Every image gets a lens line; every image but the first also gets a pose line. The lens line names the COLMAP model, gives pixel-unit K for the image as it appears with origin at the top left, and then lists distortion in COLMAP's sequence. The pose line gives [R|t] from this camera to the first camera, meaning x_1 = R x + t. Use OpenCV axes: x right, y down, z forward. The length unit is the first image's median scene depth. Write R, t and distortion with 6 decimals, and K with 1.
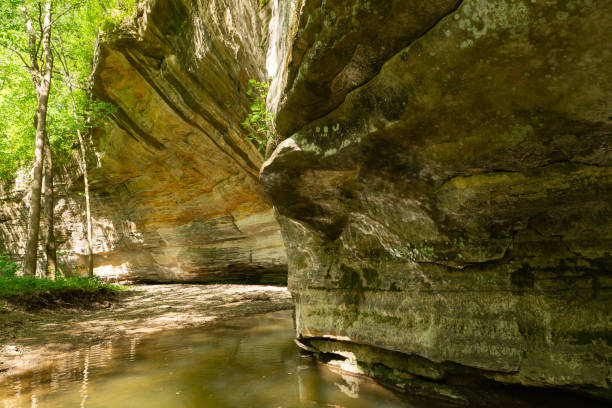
lens RADIAL K [[406.9, 0, 306.0], [0, 406.9, 204.0], [0, 0, 1]] dist [0.002820, 0.001557]
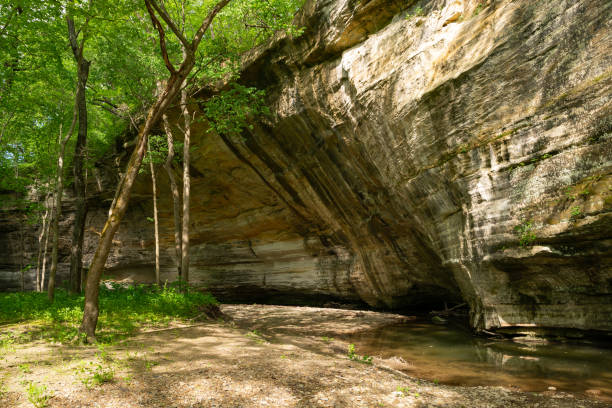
lens RADIAL K [[428.3, 0, 306.0], [0, 428.3, 204.0], [0, 0, 1]] dist [-0.147132, 0.097594]
pose [[0.991854, 0.056907, 0.113965, -0.255567], [-0.051526, 0.997438, -0.049623, -0.029666], [-0.116497, 0.043347, 0.992245, -0.204275]]
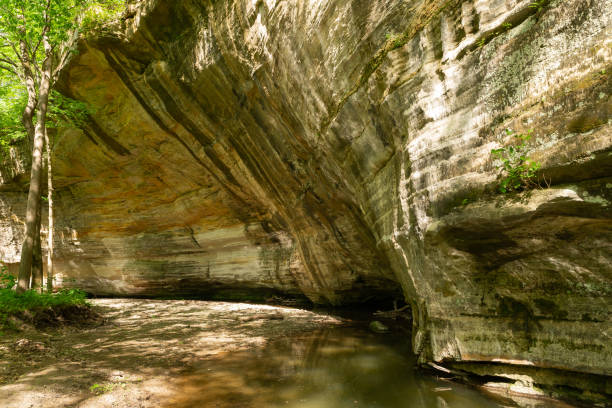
lens RADIAL K [[406.9, 0, 306.0], [0, 406.9, 204.0], [0, 0, 1]] dist [0.002820, 0.001557]
pose [[0.983687, 0.060536, 0.169399, -0.123439], [-0.053996, 0.997617, -0.042957, -0.003834], [-0.171596, 0.033109, 0.984611, -0.001226]]
